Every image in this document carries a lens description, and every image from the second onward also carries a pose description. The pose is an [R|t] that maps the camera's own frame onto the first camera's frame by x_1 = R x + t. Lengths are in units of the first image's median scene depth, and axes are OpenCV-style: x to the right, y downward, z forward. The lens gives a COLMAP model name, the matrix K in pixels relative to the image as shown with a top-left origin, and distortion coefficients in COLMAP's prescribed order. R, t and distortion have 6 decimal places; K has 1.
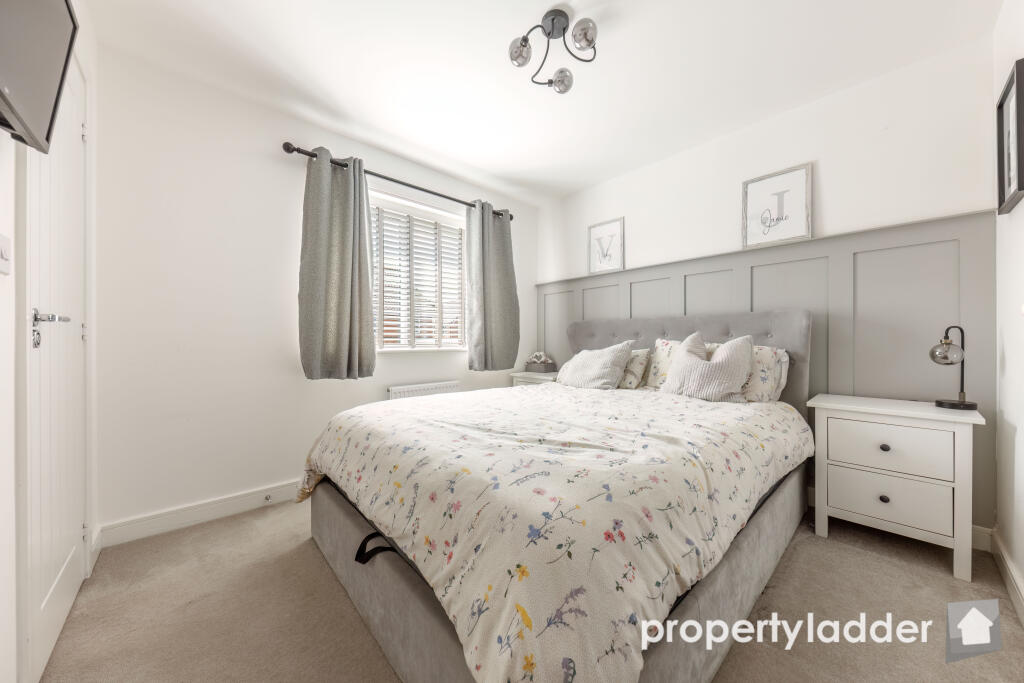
lens RADIAL K [[354.9, 0, 516.4], [0, 354.9, 340.0], [0, 0, 1]] dist [0.001073, -0.000094]
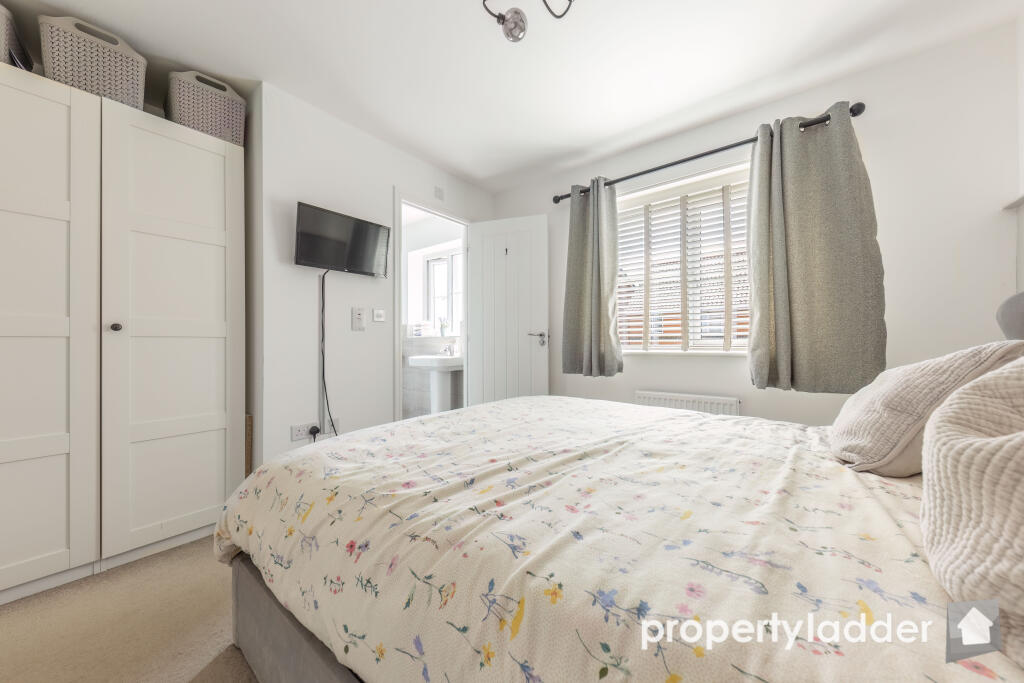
lens RADIAL K [[354.9, 0, 516.4], [0, 354.9, 340.0], [0, 0, 1]] dist [0.001073, -0.000094]
pose [[0.160499, -0.008493, -0.987000, 0.603645], [0.009855, 0.999927, -0.007002, -0.001424], [0.986987, -0.008603, 0.160571, 0.580222]]
